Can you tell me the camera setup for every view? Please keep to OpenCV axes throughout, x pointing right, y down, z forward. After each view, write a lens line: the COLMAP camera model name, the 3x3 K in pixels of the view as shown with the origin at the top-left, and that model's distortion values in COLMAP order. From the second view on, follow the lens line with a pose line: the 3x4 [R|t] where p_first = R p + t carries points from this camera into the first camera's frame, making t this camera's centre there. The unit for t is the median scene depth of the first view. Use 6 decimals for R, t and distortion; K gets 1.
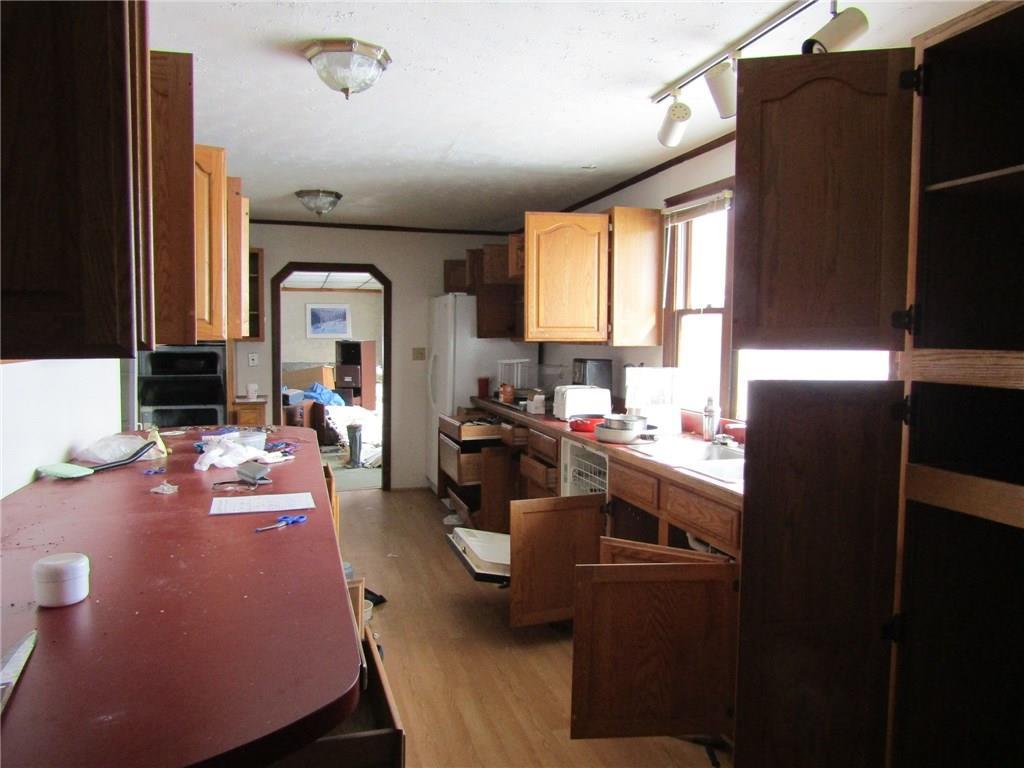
lens RADIAL K [[735.7, 0, 512.0], [0, 735.7, 383.6], [0, 0, 1]] dist [0.010300, -0.008835]
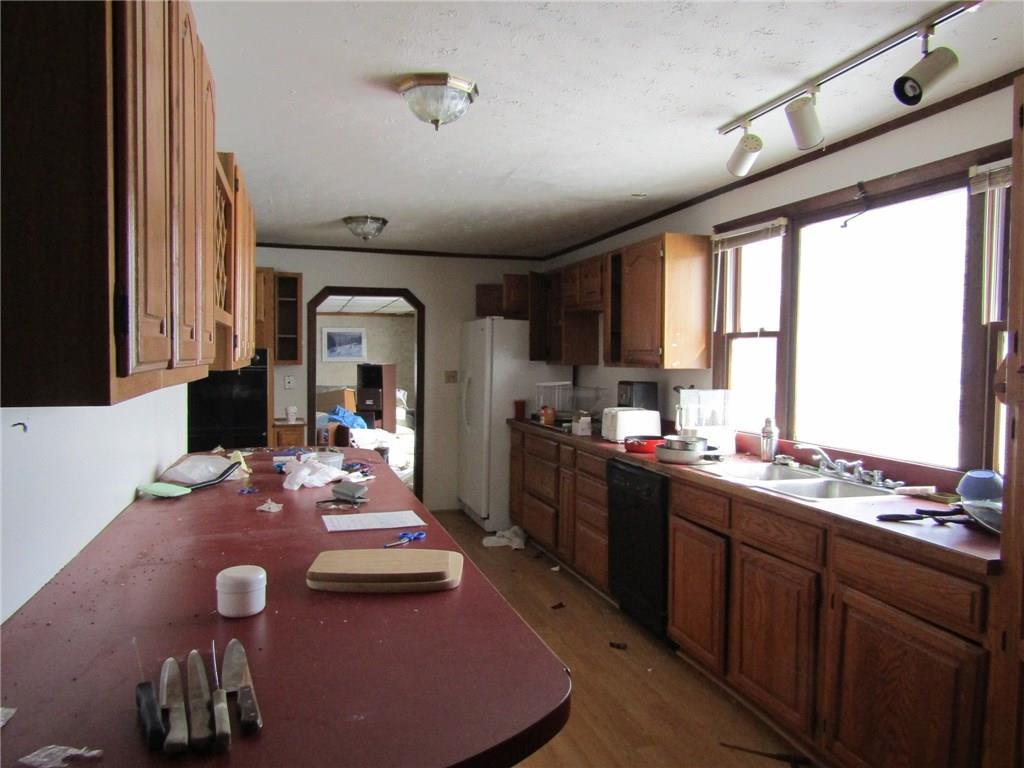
lens RADIAL K [[735.7, 0, 510.8], [0, 735.7, 383.3], [0, 0, 1]] dist [0.010300, -0.008835]
pose [[0.999971, 0.000248, 0.007604, -0.090740], [0.000000, 0.999466, -0.032684, 0.002774], [-0.007608, 0.032683, 0.999437, -0.018424]]
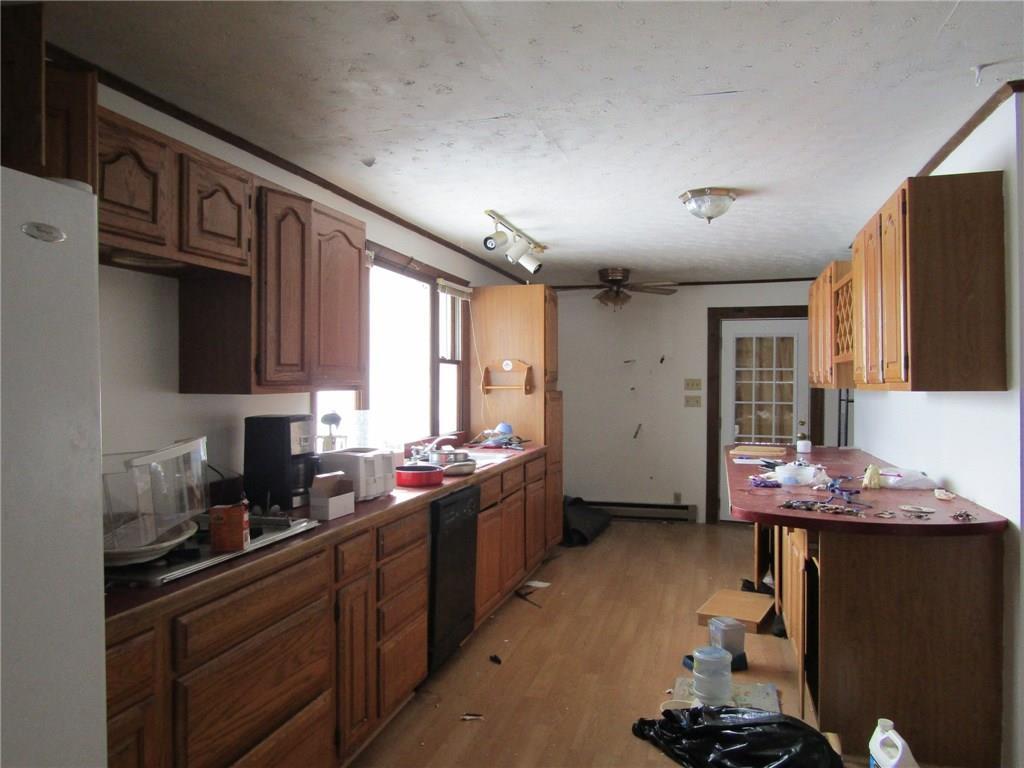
lens RADIAL K [[735.7, 0, 512.7], [0, 735.7, 382.2], [0, 0, 1]] dist [0.010300, -0.008835]
pose [[-0.851691, -0.019028, 0.523698, -0.554404], [0.019389, 0.997512, 0.067775, -0.150317], [-0.523685, 0.067877, -0.849204, 2.136164]]
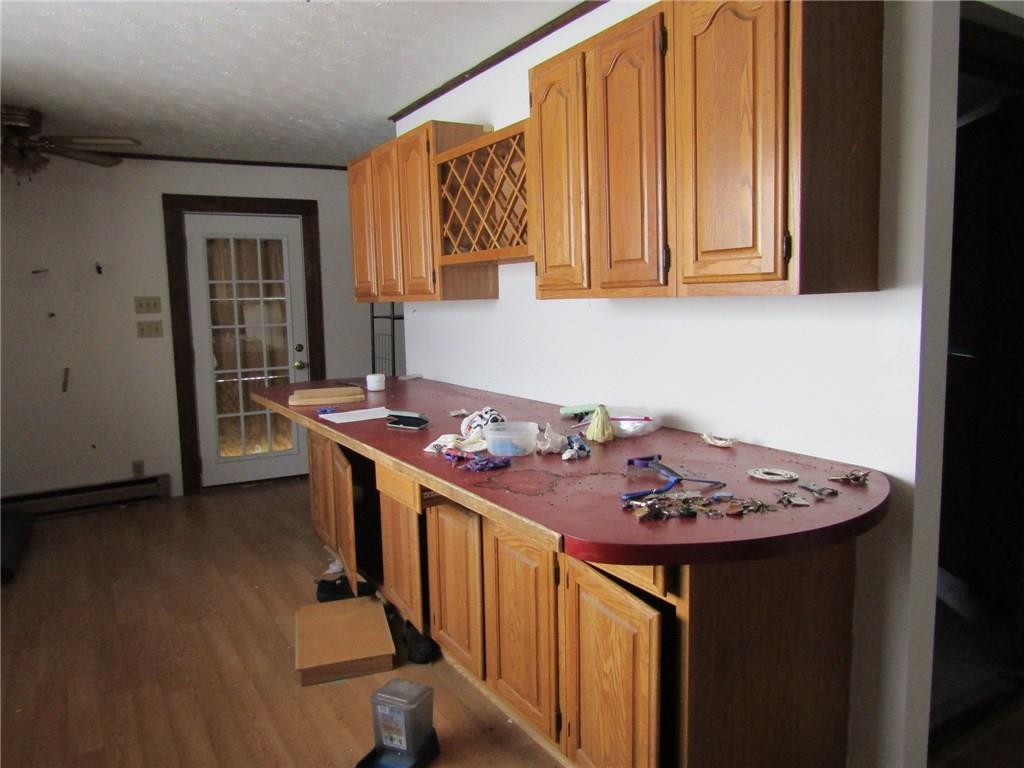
lens RADIAL K [[735.7, 0, 511.7], [0, 735.7, 383.1], [0, 0, 1]] dist [0.010300, -0.008835]
pose [[-0.965955, 0.040101, -0.255582, -0.156449], [-0.007065, 0.983457, 0.181004, -0.102881], [0.258613, 0.176648, -0.949692, 1.619729]]
